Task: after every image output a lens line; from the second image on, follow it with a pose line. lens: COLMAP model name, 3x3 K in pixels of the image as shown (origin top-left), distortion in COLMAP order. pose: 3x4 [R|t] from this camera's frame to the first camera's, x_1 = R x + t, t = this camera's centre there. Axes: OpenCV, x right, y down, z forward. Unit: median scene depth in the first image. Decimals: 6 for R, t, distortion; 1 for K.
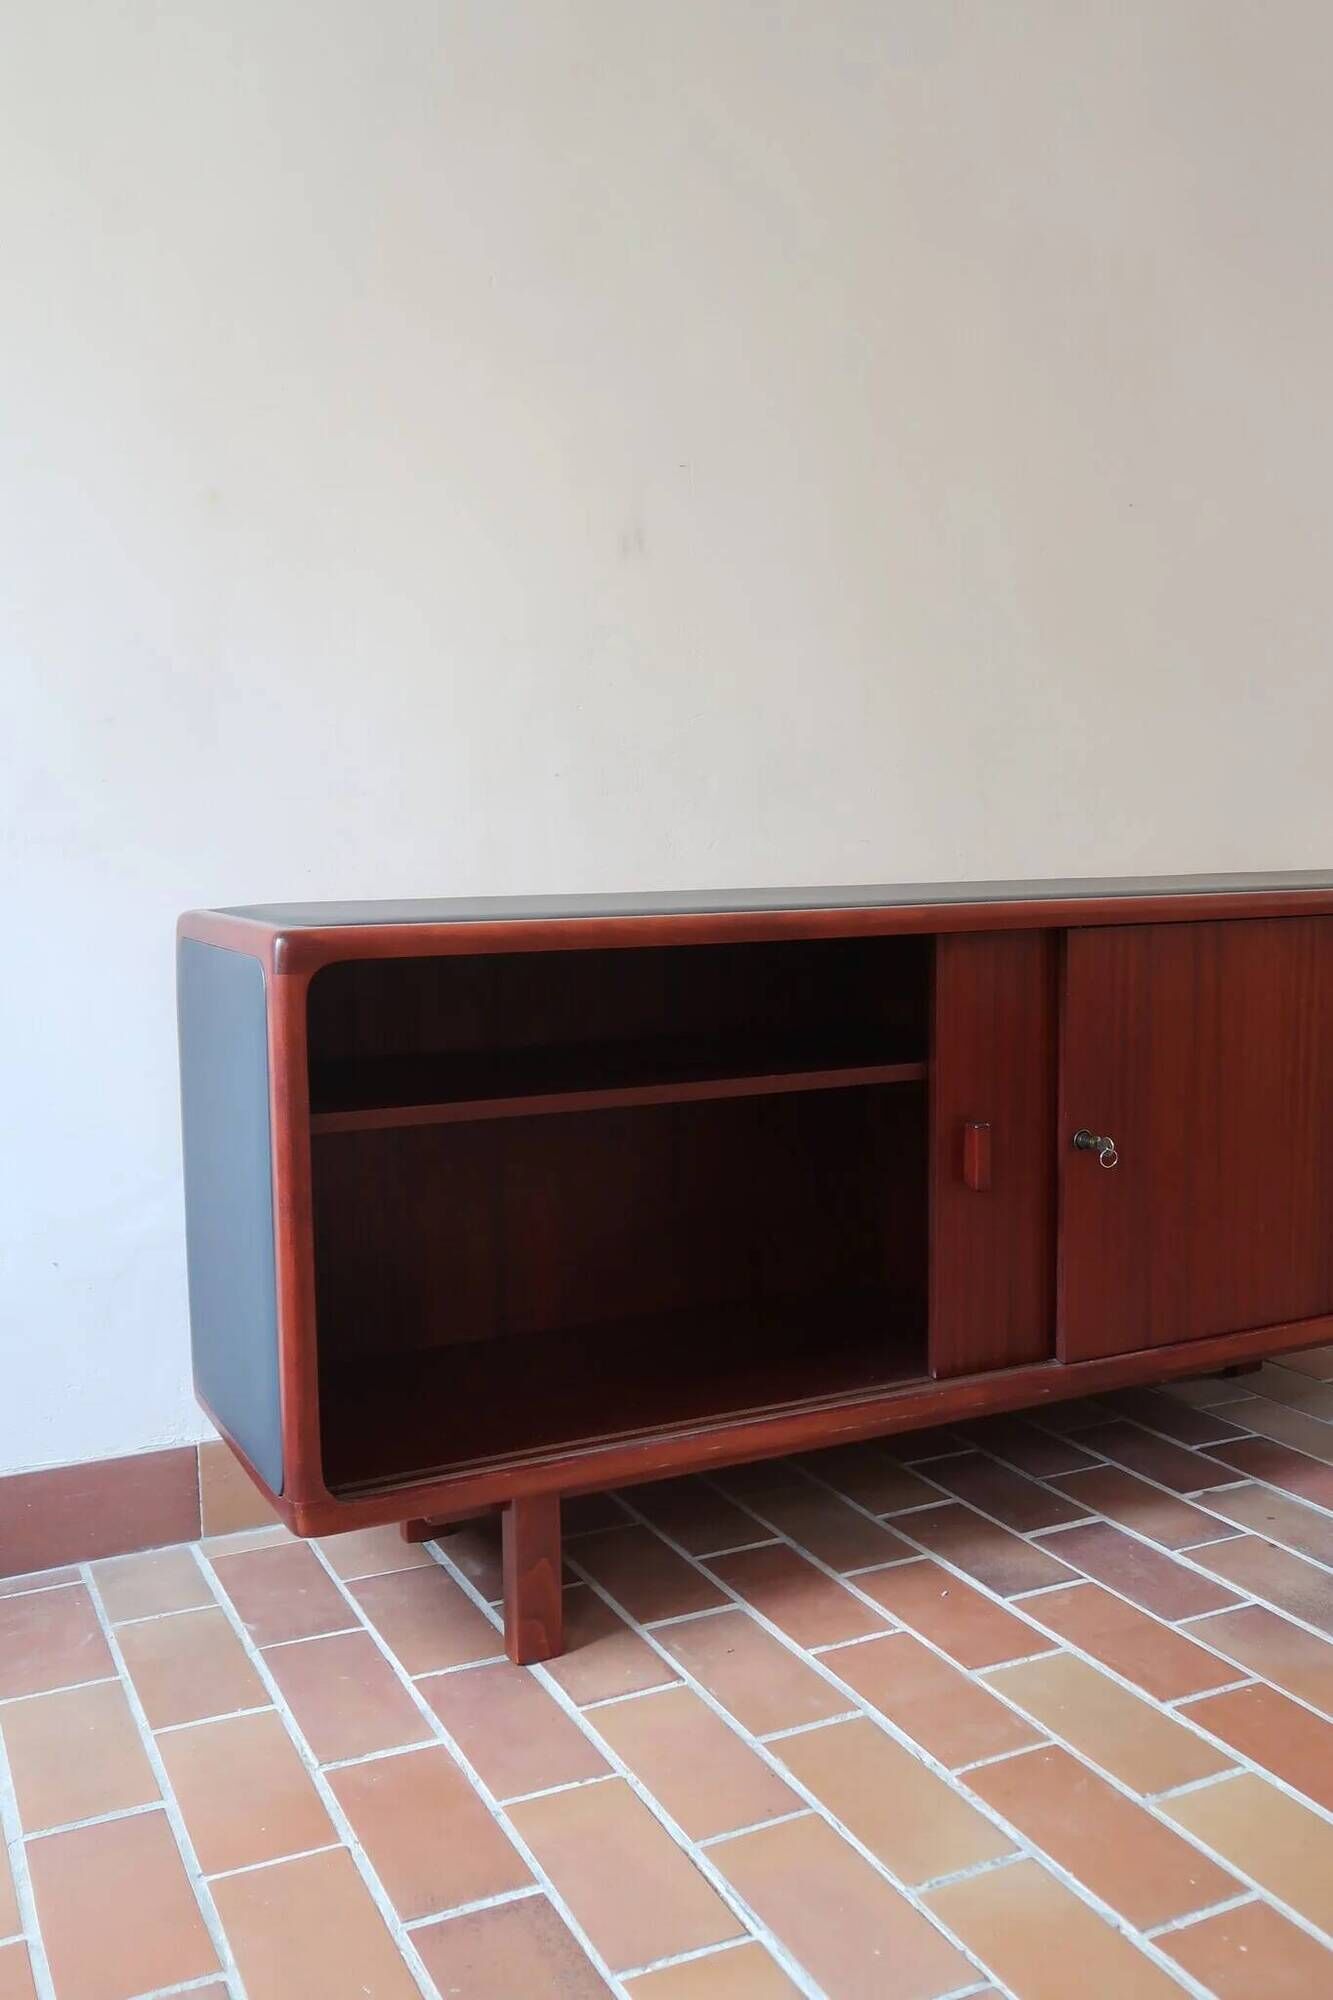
lens RADIAL K [[1747.4, 0, 668.5], [0, 1747.4, 997.3], [0, 0, 1]] dist [0.001843, -0.020988]
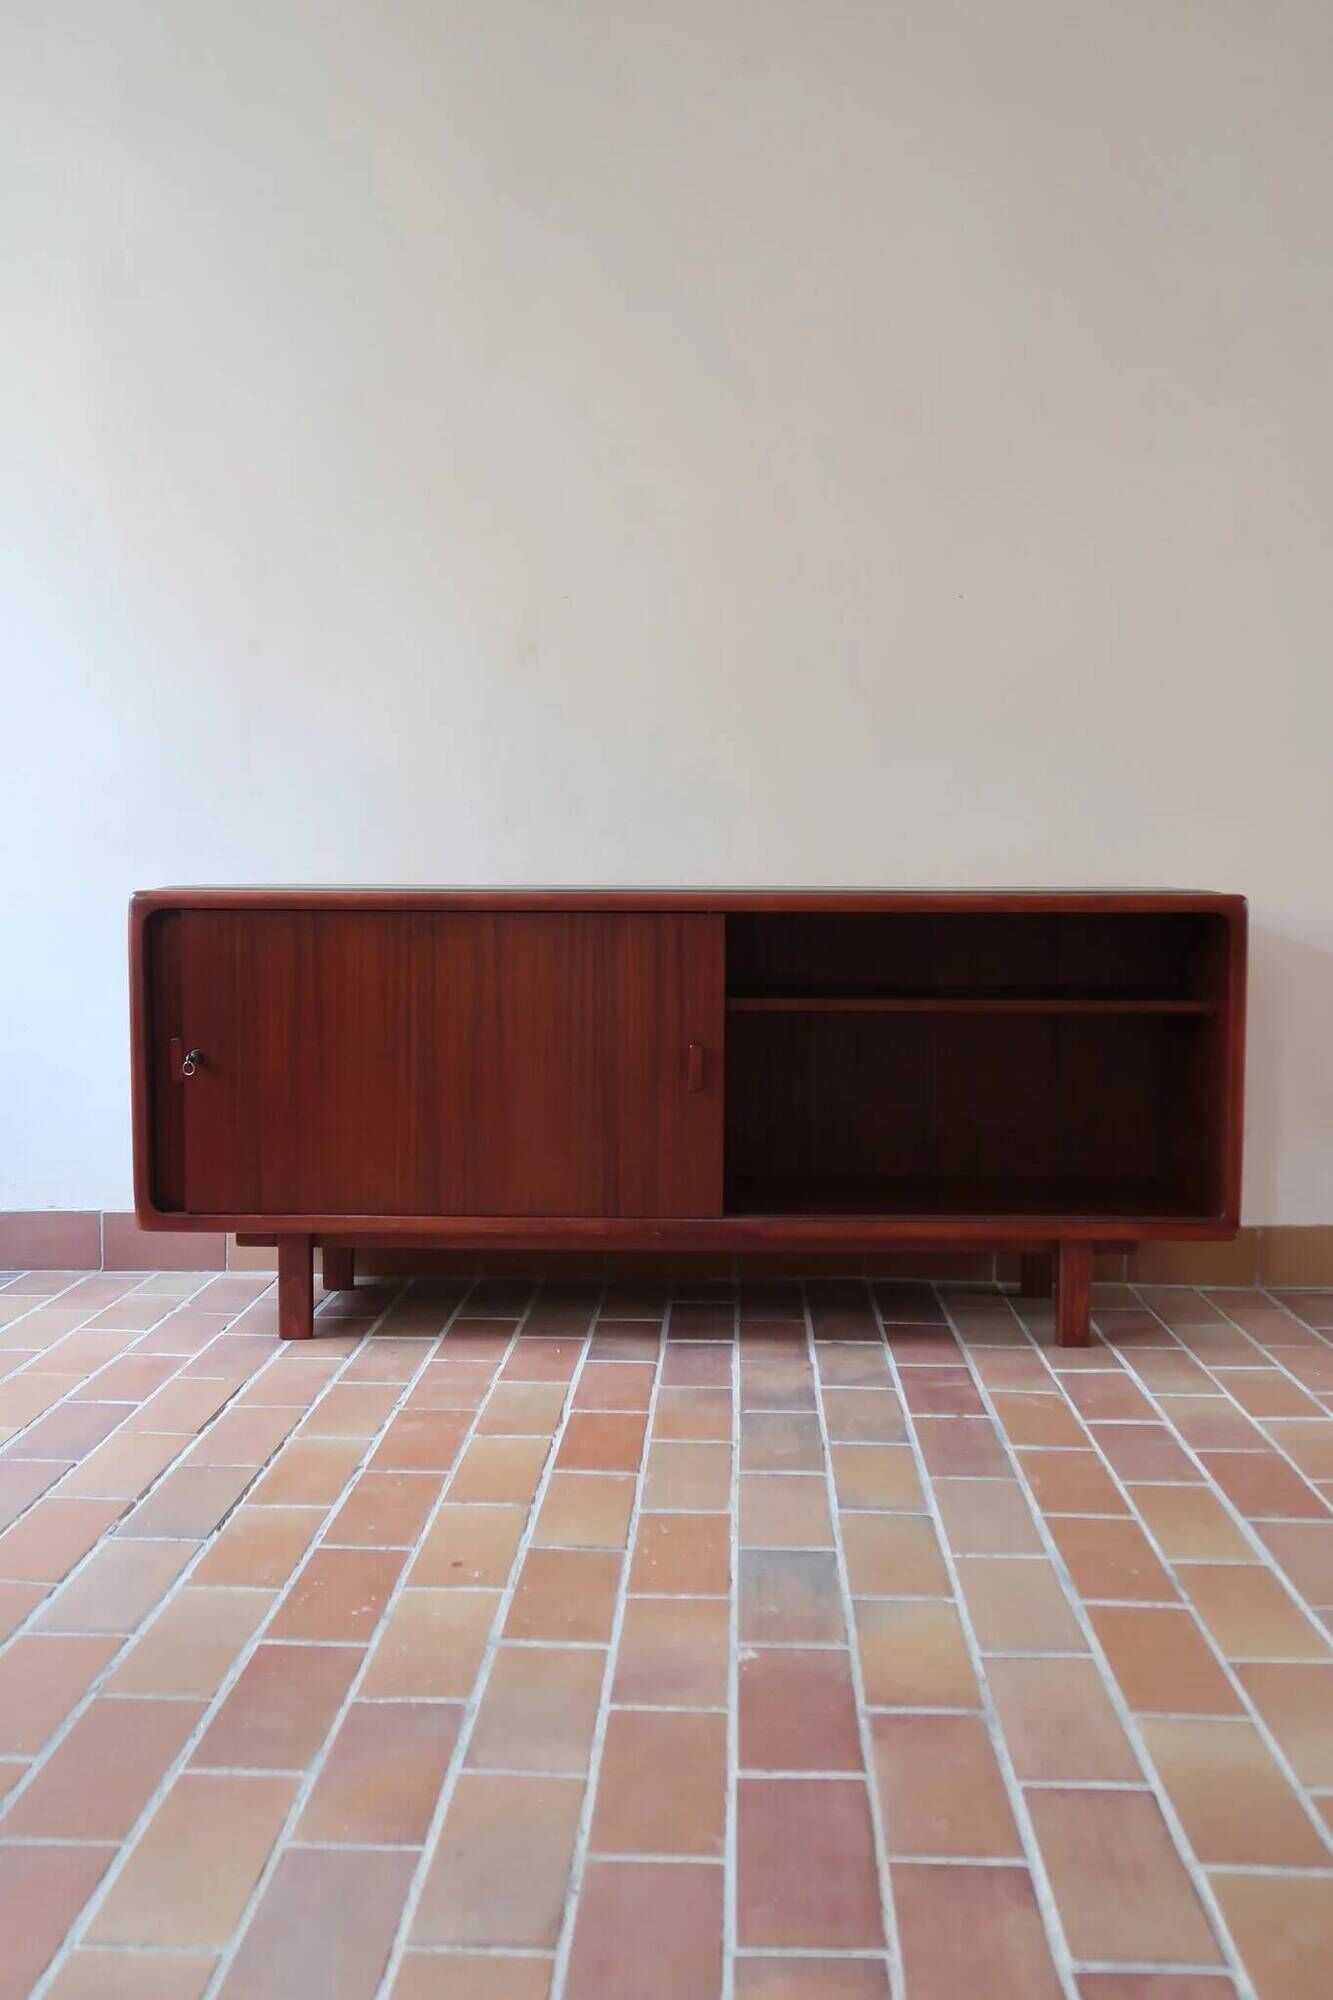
lens RADIAL K [[1747.4, 0, 672.1], [0, 1747.4, 1006.5], [0, 0, 1]] dist [0.001843, -0.020988]
pose [[0.883800, 0.054842, -0.464639, 0.898361], [-0.062829, 0.998023, -0.001710, 0.040607], [0.463627, 0.030704, 0.885498, -0.280507]]
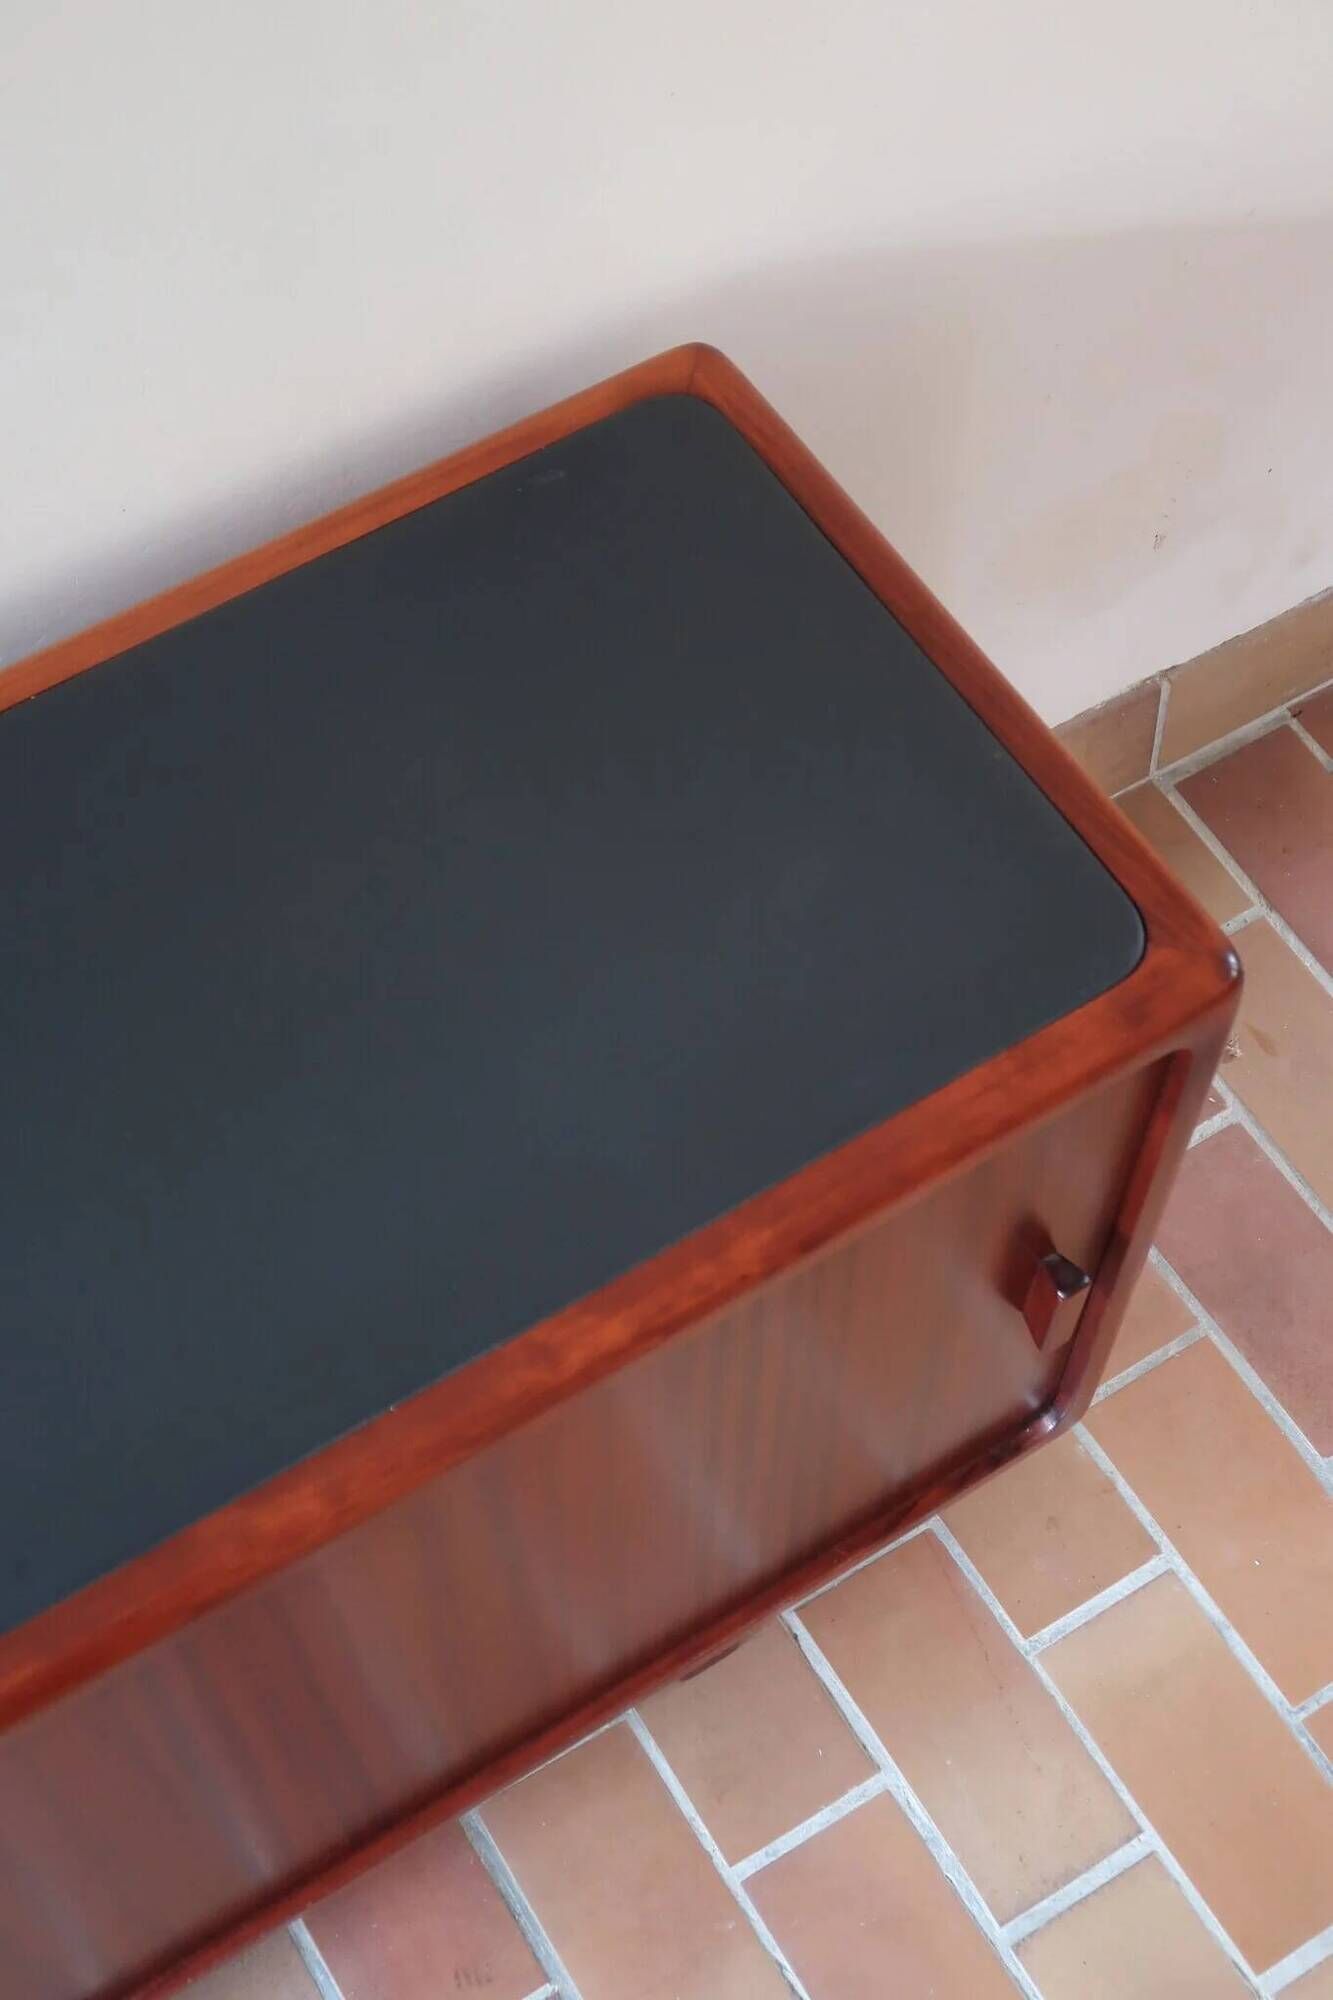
lens RADIAL K [[2673.8, 0, 657.0], [0, 2673.8, 995.8], [0, 0, 1]] dist [-0.006077, 0.000000]
pose [[0.994738, -0.085855, 0.055897, 0.478776], [0.004229, 0.579563, 0.814916, -0.568233], [-0.102361, -0.810392, 0.576877, 0.859145]]
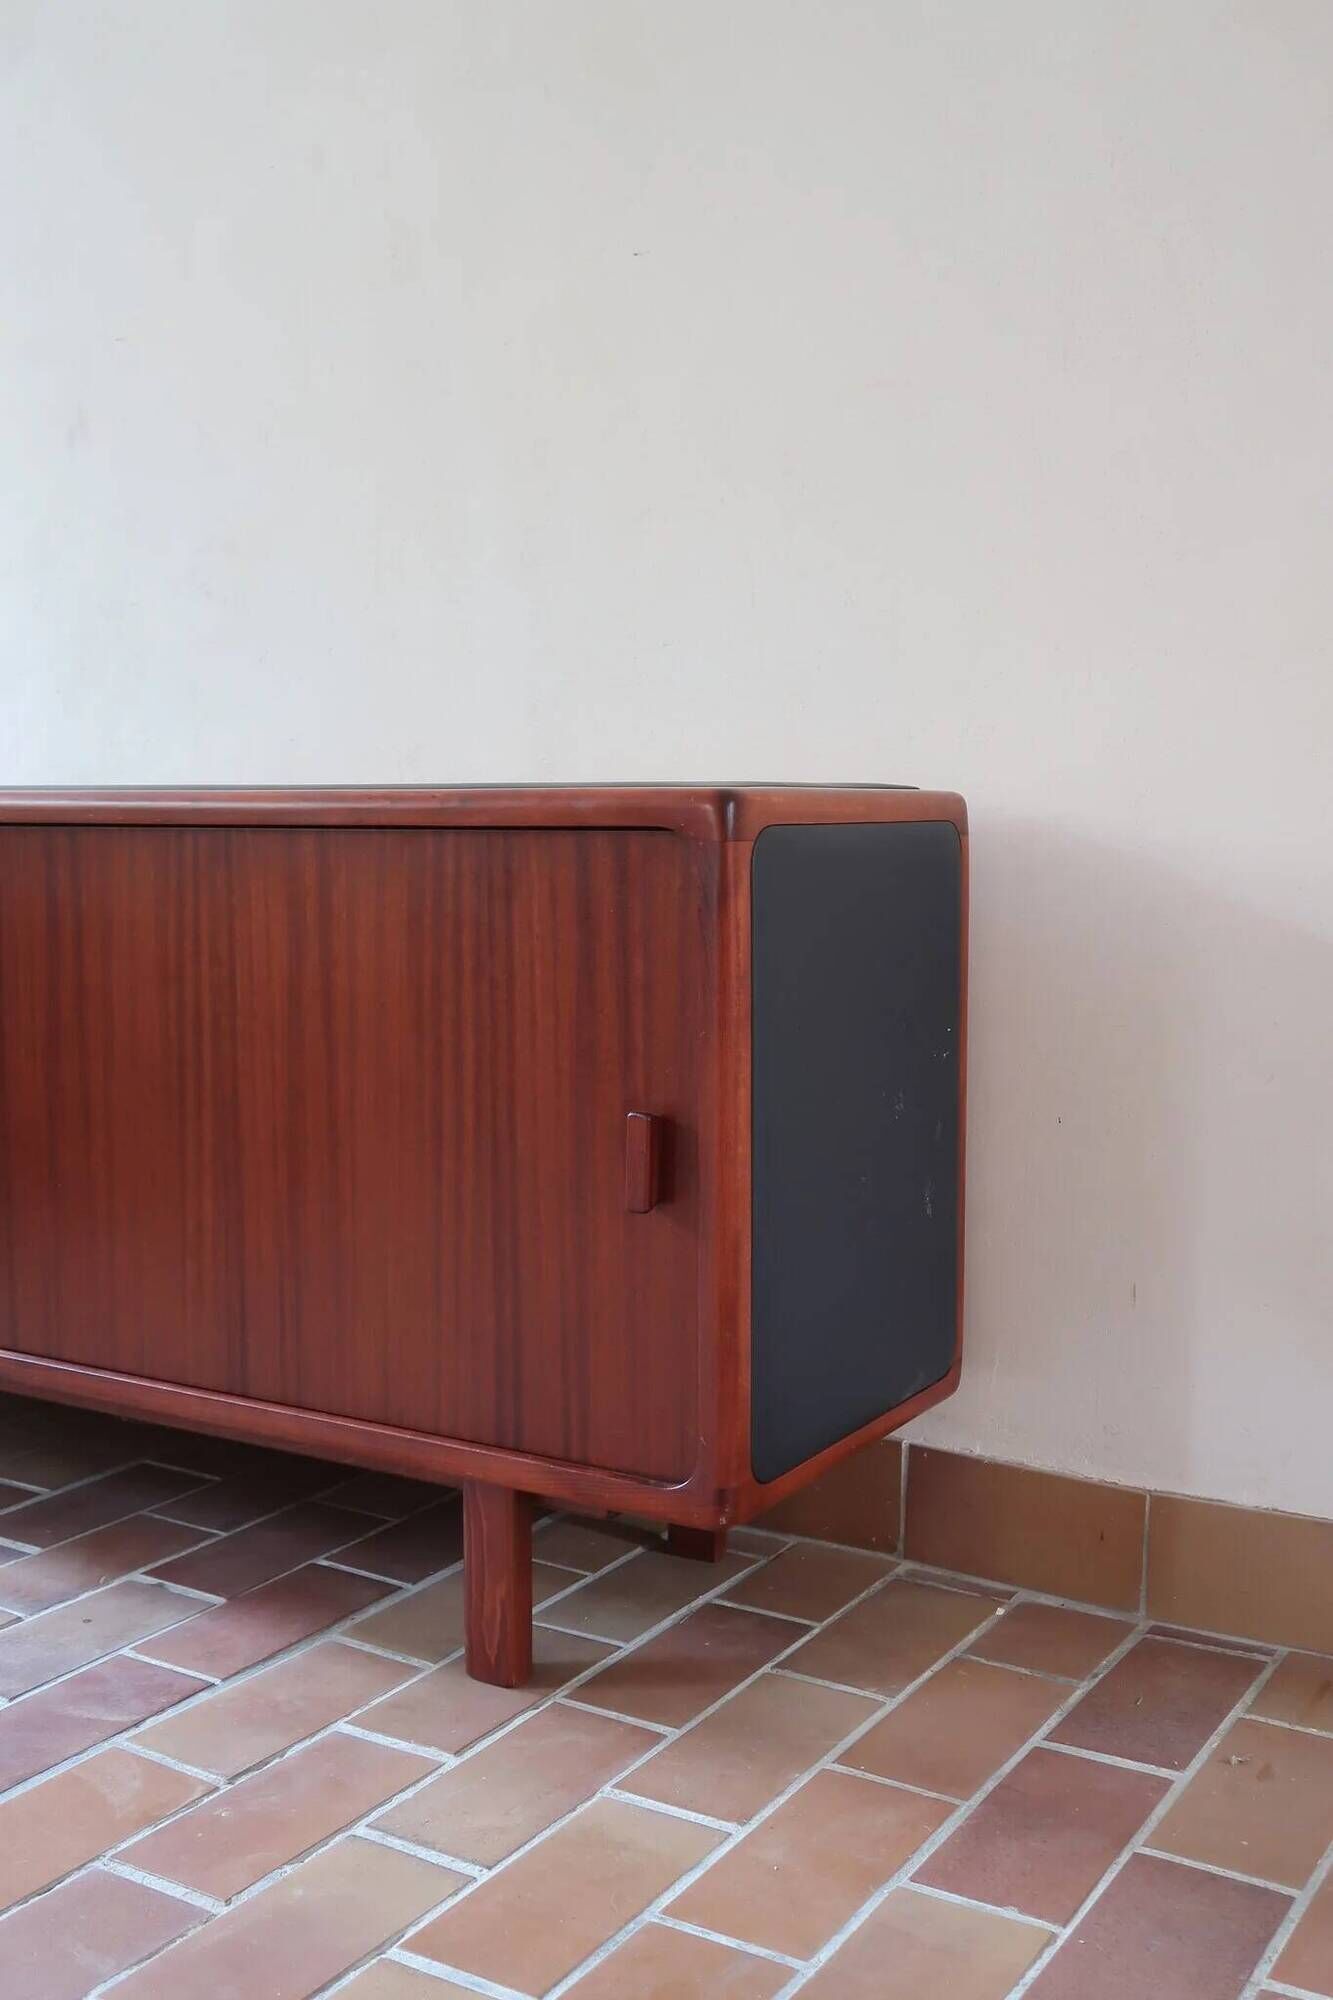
lens RADIAL K [[2012.9, 0, 679.6], [0, 2012.9, 1018.6], [0, 0, 1]] dist [0.000248, 0.000000]
pose [[0.538381, 0.099386, -0.836820, 1.270807], [-0.096248, 0.993775, 0.056105, -0.036821], [0.837187, 0.050337, 0.544595, 0.778685]]
